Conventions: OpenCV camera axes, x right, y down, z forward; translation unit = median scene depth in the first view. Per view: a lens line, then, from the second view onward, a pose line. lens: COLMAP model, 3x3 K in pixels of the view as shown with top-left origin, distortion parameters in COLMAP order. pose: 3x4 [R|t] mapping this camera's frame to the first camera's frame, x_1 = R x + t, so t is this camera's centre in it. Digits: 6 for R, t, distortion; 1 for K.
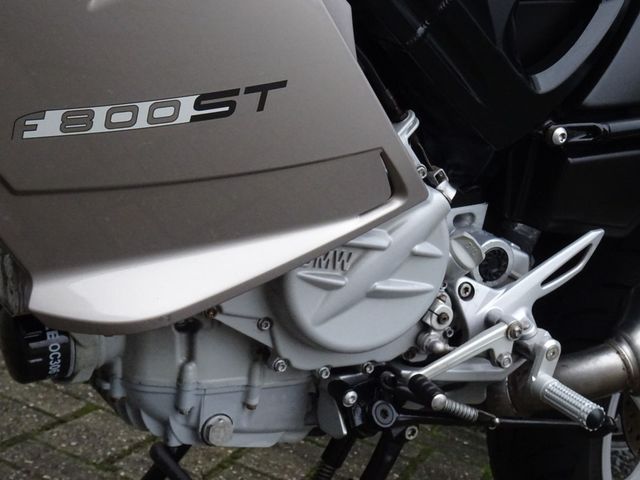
lens RADIAL K [[1337.9, 0, 320.0], [0, 1337.9, 240.0], [0, 0, 1]] dist [0.010810, -0.015312]
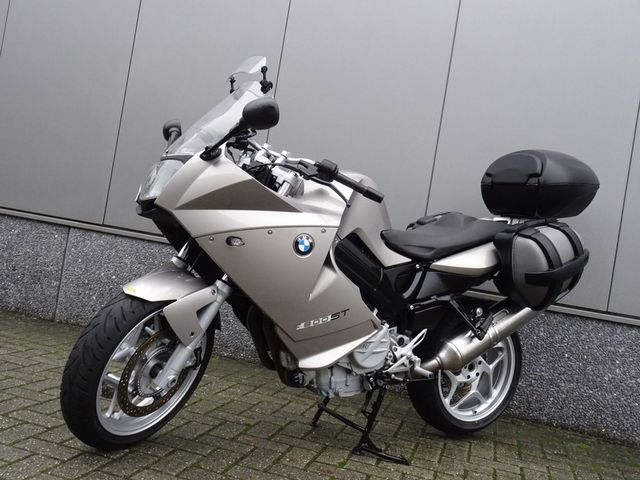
lens RADIAL K [[696.7, 0, 320.0], [0, 696.7, 240.0], [0, 0, 1]] dist [-0.001346, 0.000685]
pose [[0.989199, -0.143283, 0.030903, -0.136418], [0.146208, 0.979496, -0.138603, -0.026959], [-0.010410, 0.141625, 0.989866, -1.154164]]
